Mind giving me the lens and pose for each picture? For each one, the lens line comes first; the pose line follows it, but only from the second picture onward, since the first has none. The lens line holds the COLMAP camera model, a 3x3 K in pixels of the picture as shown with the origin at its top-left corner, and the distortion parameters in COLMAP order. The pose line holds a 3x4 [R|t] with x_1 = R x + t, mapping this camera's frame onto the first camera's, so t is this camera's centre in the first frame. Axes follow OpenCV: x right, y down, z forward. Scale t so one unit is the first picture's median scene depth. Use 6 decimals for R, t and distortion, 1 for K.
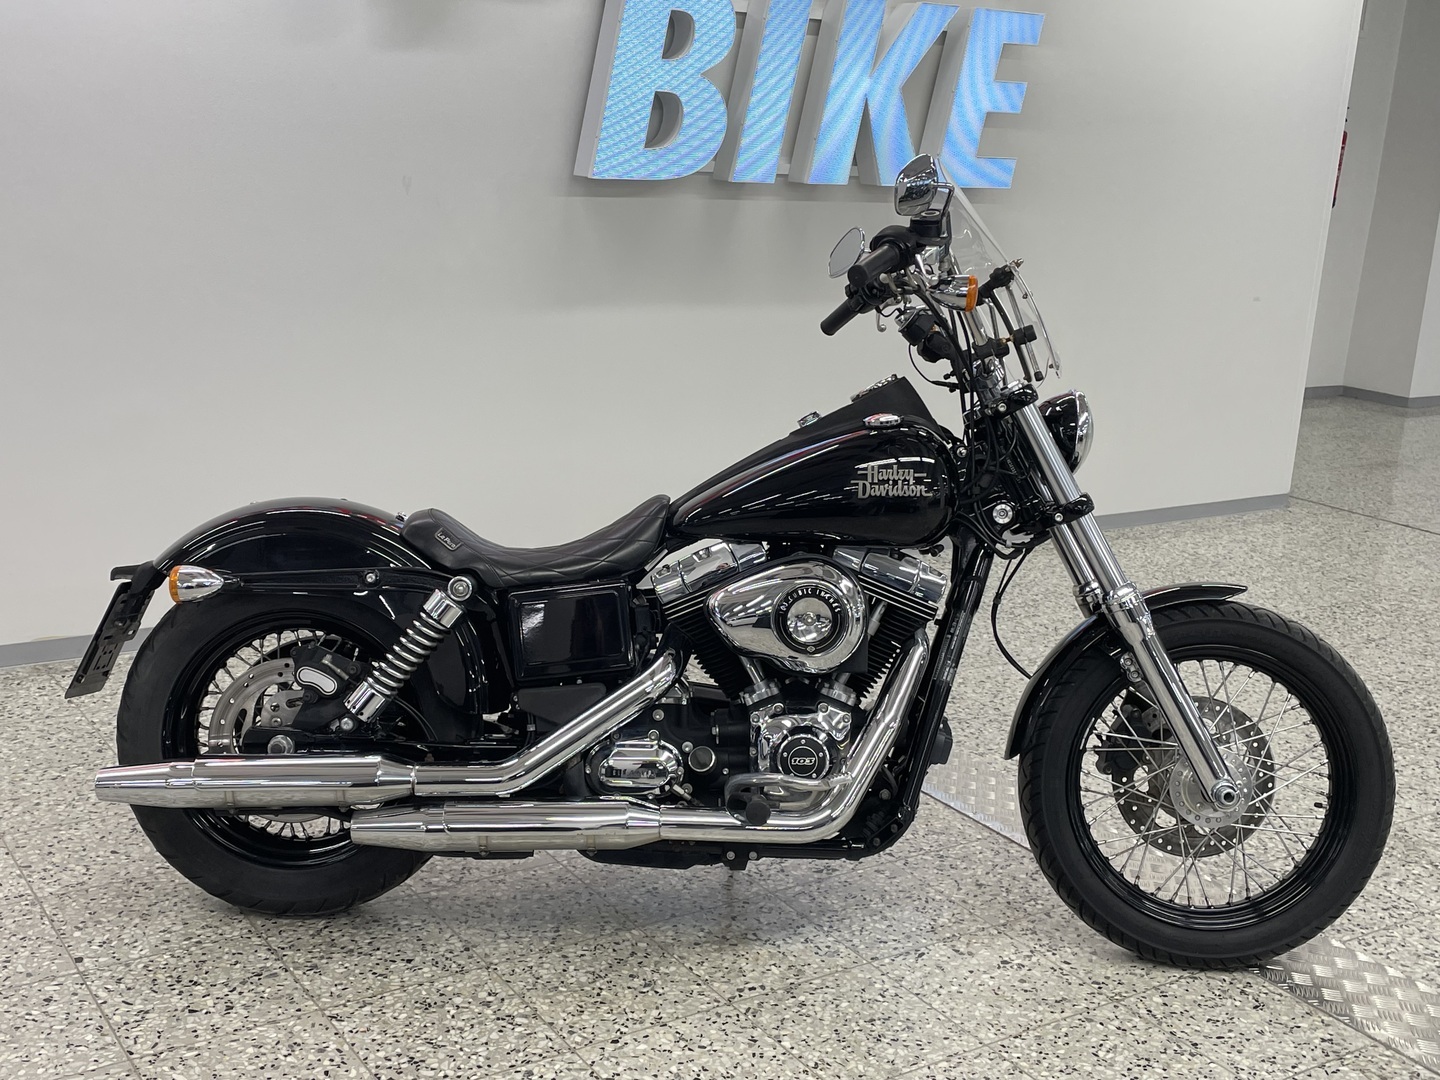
lens RADIAL K [[1724.4, 0, 722.7], [0, 1724.4, 558.6], [0, 0, 1]] dist [0.112413, -0.225091]
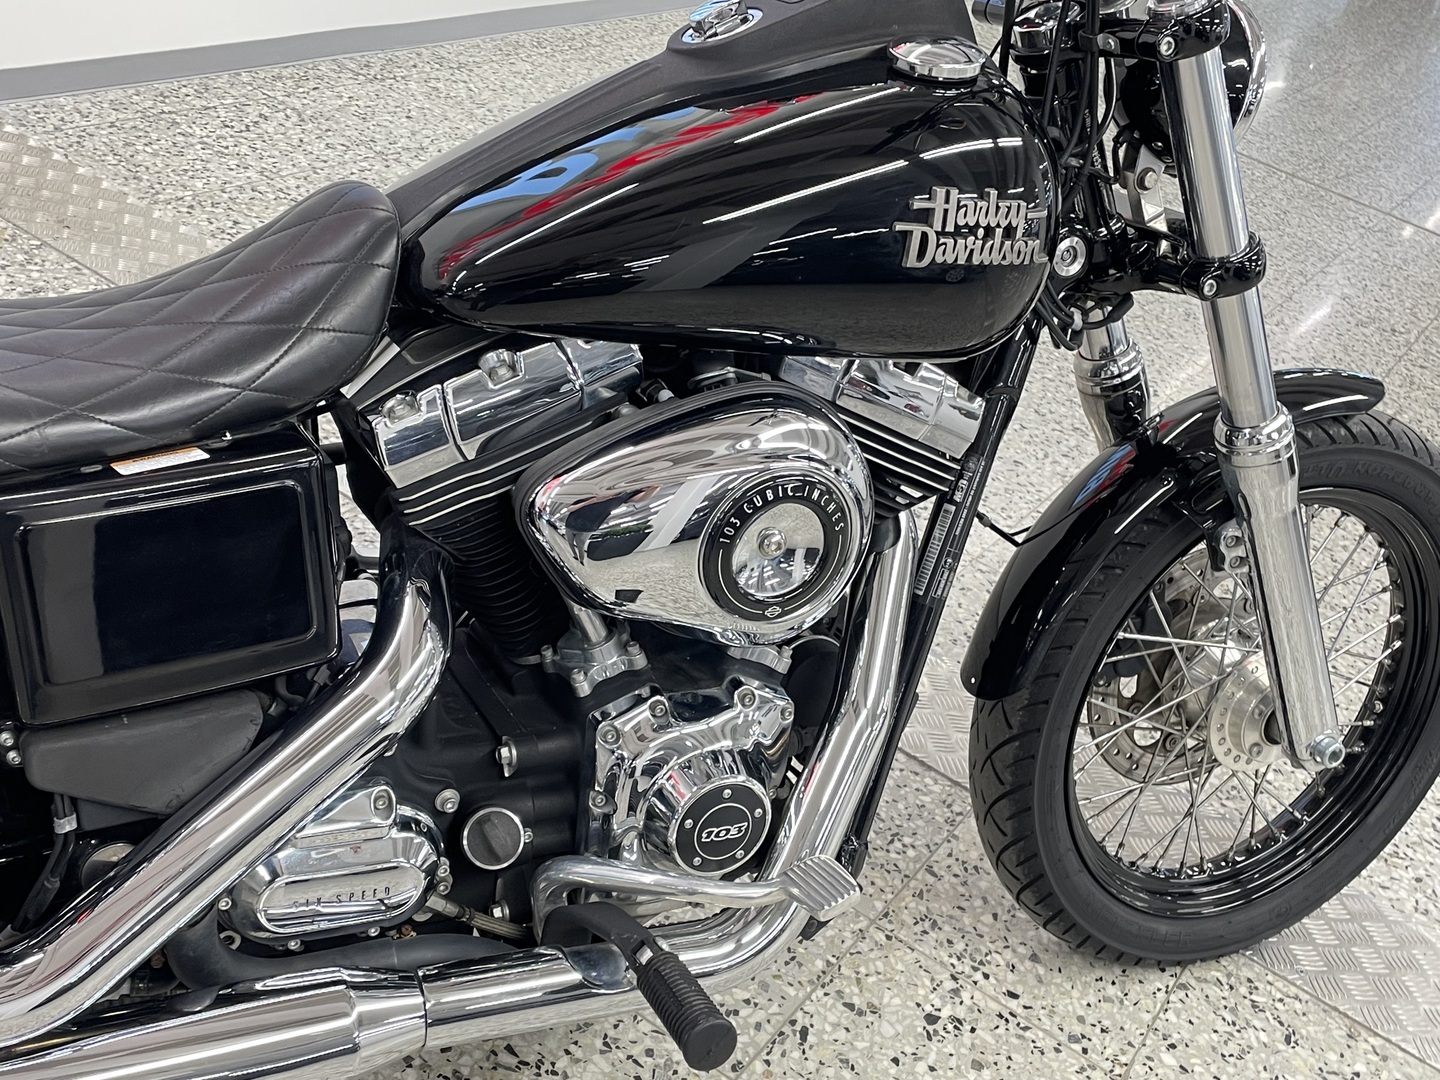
lens RADIAL K [[1656.1, 0, 726.4], [0, 1656.1, 541.8], [0, 0, 1]] dist [0.101008, -0.145940]
pose [[0.895043, -0.064255, 0.441326, -0.139213], [-0.097730, 0.937256, 0.334664, -0.100448], [-0.435140, -0.342670, 0.832605, 0.640502]]
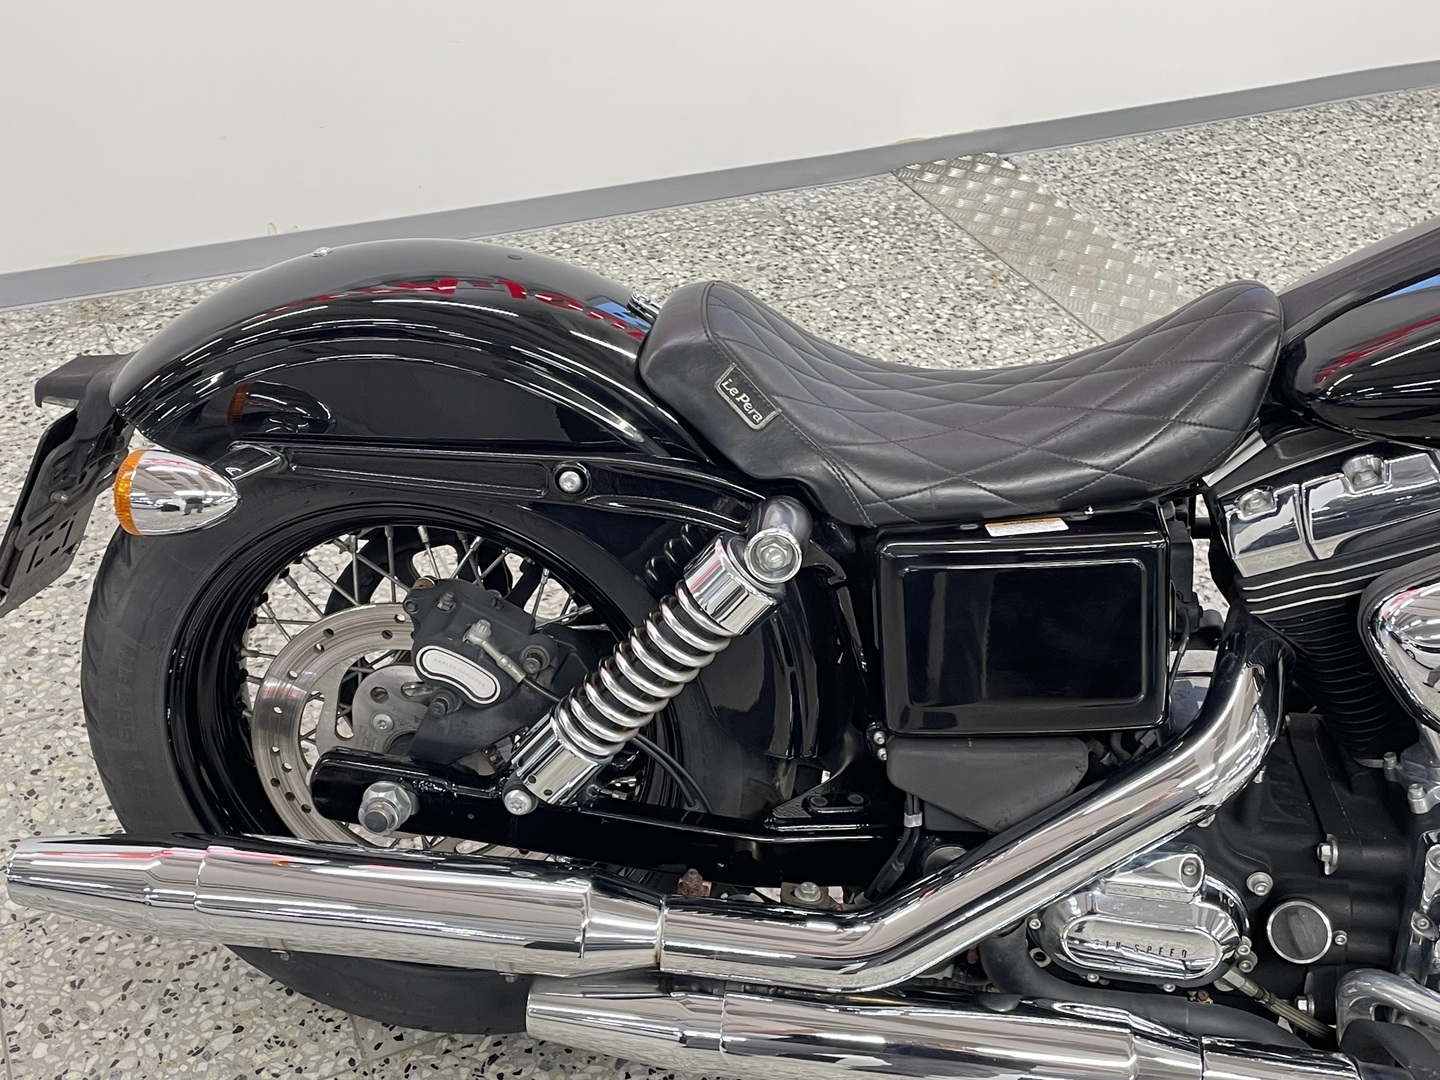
lens RADIAL K [[1665.4, 0, 712.3], [0, 1665.4, 520.5], [0, 0, 1]] dist [0.097186, -0.137732]
pose [[0.989087, 0.078838, -0.124465, -0.113732], [-0.029481, 0.933606, 0.357086, -0.130120], [0.144353, -0.349520, 0.925742, 0.608588]]
